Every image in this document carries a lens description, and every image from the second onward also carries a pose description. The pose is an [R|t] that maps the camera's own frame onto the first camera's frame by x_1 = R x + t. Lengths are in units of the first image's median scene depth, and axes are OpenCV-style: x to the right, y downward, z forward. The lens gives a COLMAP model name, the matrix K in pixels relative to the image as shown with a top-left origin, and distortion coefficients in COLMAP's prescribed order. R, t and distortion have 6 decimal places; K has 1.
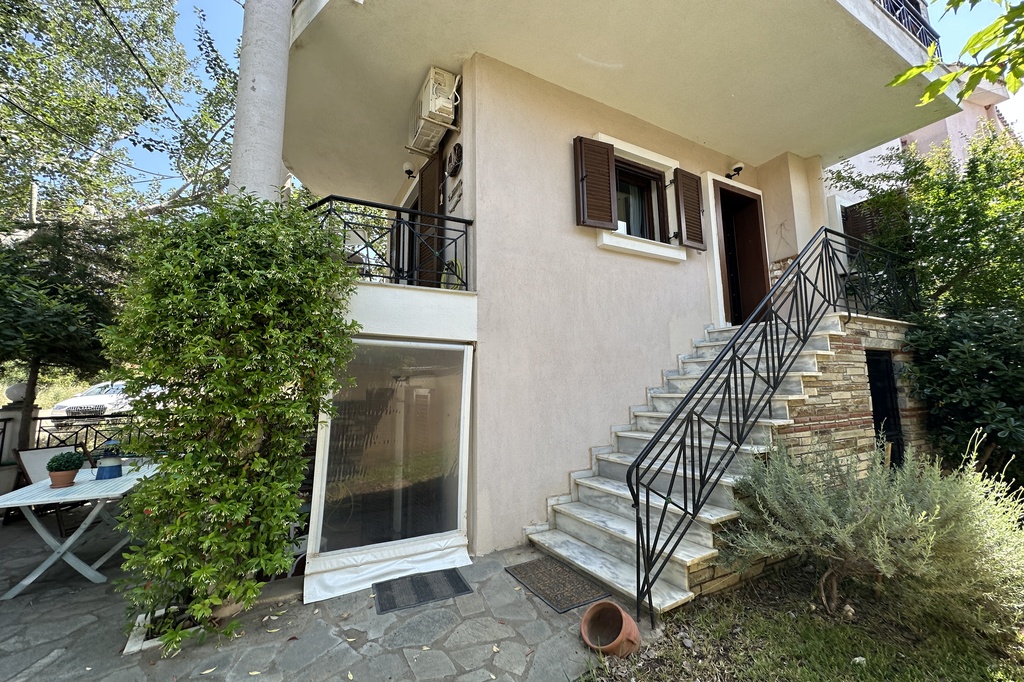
lens RADIAL K [[408.5, 0, 508.6], [0, 408.5, 336.8], [0, 0, 1]] dist [-0.003571, 0.001051]
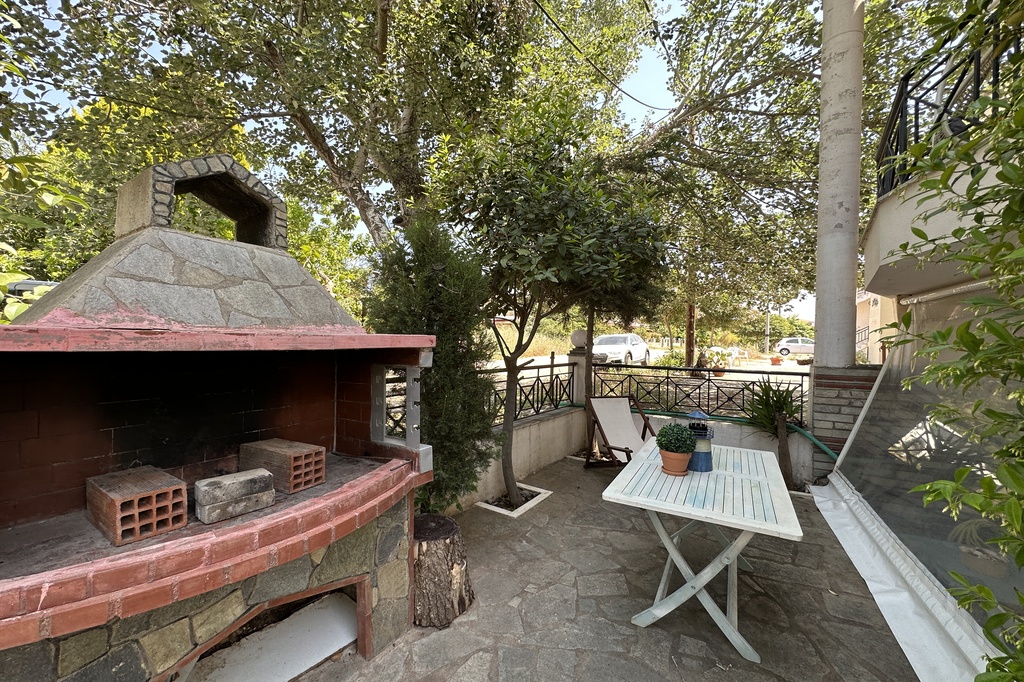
lens RADIAL K [[408.5, 0, 510.9], [0, 408.5, 343.9], [0, 0, 1]] dist [-0.003571, 0.001051]
pose [[0.557595, 0.024846, -0.829741, -0.546761], [0.074511, 0.994019, 0.079838, 0.061309], [0.826763, -0.106342, 0.552408, 0.333900]]
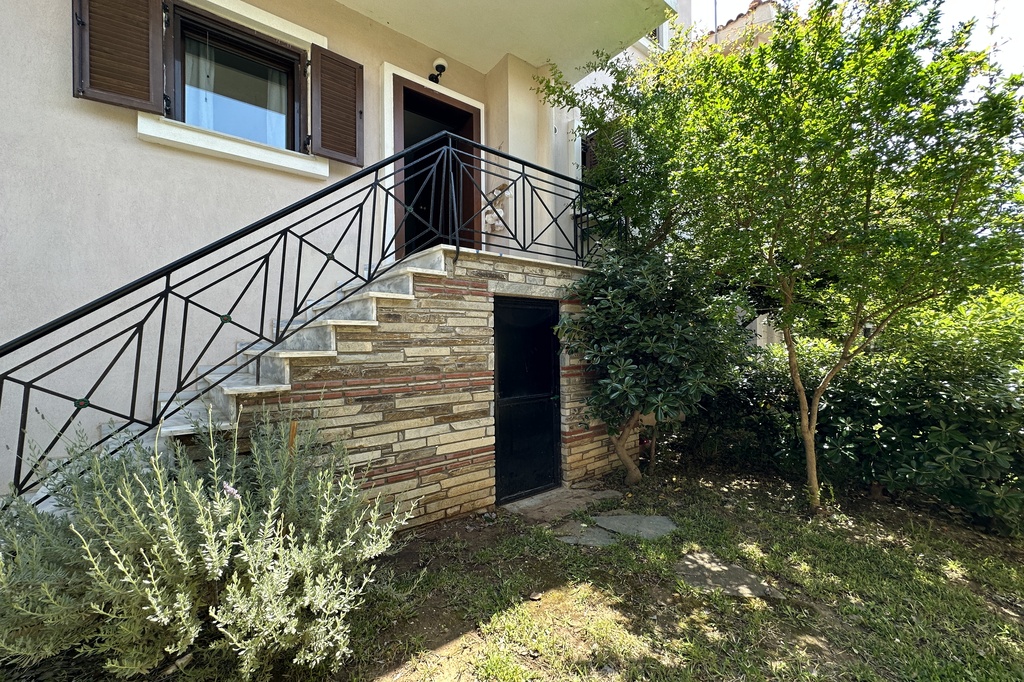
lens RADIAL K [[408.5, 0, 512.3], [0, 408.5, 347.1], [0, 0, 1]] dist [-0.003571, 0.001051]
pose [[0.984788, 0.001063, 0.173757, 0.812851], [-0.023341, 0.991728, 0.126220, 0.030665], [-0.172186, -0.128356, 0.976666, 0.196698]]
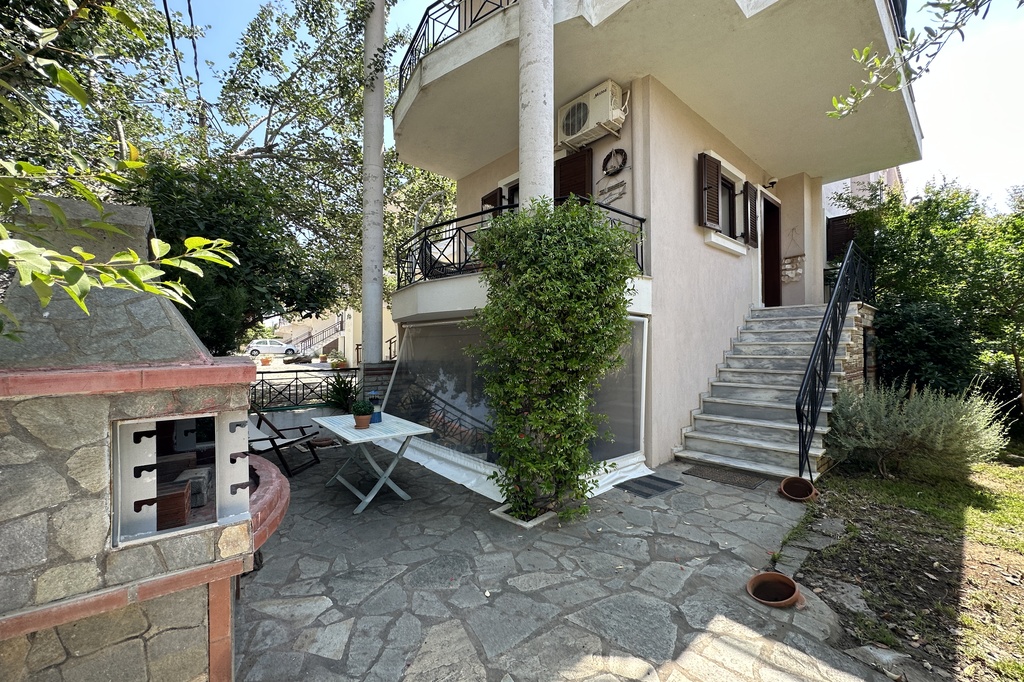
lens RADIAL K [[408.5, 0, 516.5], [0, 408.5, 346.8], [0, 0, 1]] dist [-0.003571, 0.001051]
pose [[0.974544, 0.012405, 0.223854, -0.730262], [-0.038189, 0.993061, 0.111224, -0.014461], [-0.220921, -0.116941, 0.968256, -0.181368]]
